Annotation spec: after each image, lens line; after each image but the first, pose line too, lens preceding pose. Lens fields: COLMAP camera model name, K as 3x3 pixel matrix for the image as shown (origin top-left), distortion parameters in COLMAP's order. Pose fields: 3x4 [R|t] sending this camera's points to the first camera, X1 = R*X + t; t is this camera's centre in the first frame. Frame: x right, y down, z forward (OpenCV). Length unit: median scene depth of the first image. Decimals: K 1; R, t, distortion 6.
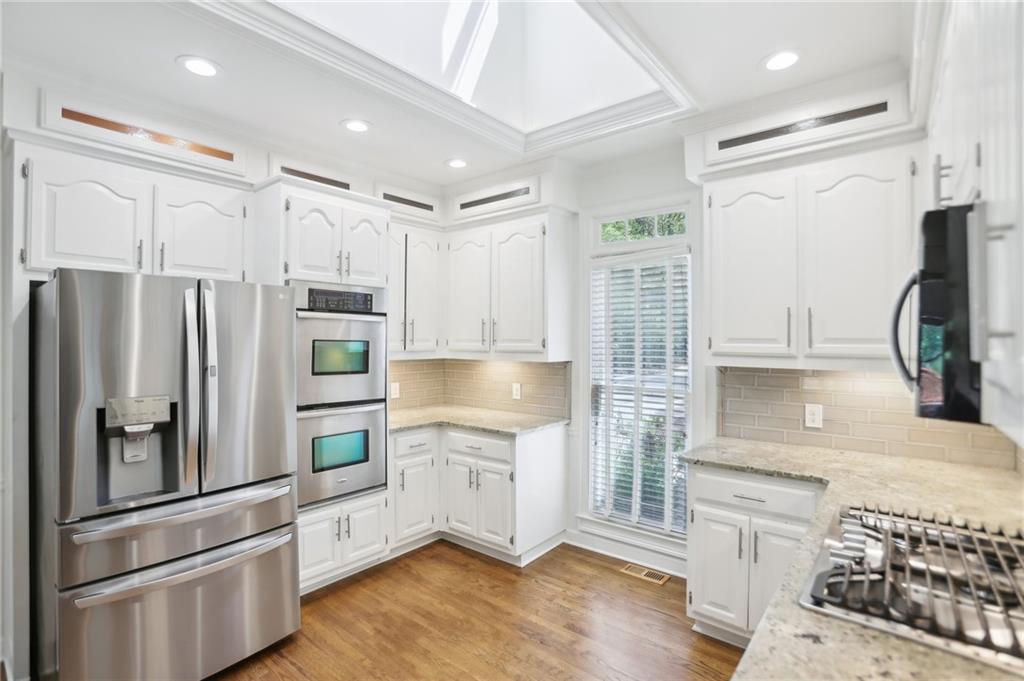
lens RADIAL K [[484.3, 0, 507.6], [0, 484.3, 342.7], [0, 0, 1]] dist [-0.043409, 0.000502]
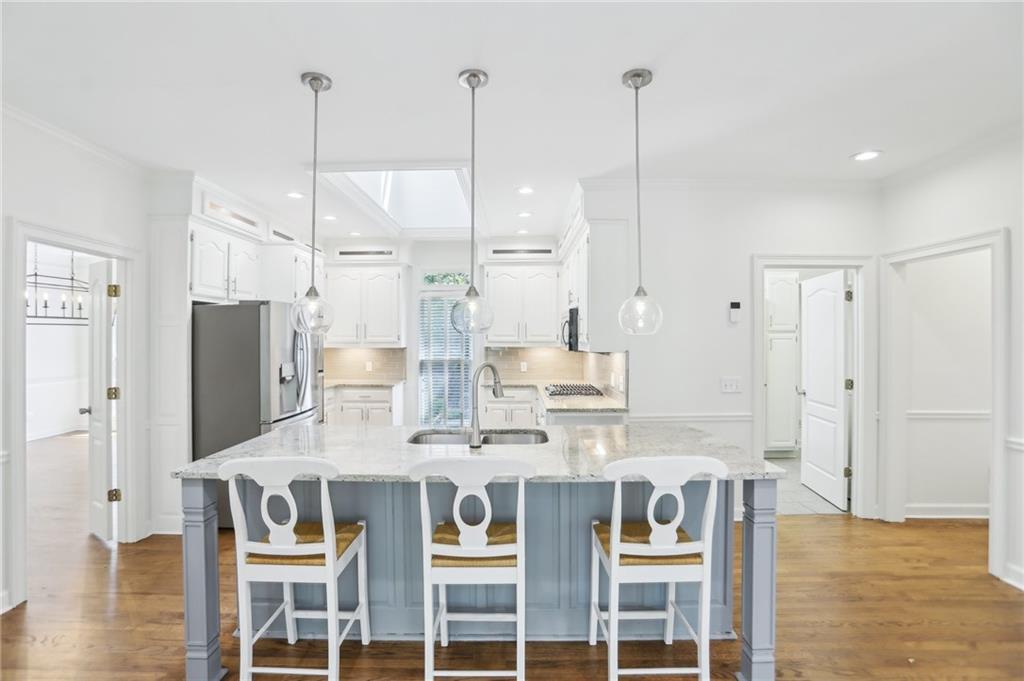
lens RADIAL K [[484.3, 0, 509.4], [0, 484.3, 338.8], [0, 0, 1]] dist [-0.043409, 0.000502]
pose [[0.781263, -0.003236, 0.624194, -0.791381], [0.003226, 0.999994, 0.001146, 0.006172], [-0.624194, 0.001119, 0.781269, -0.734996]]
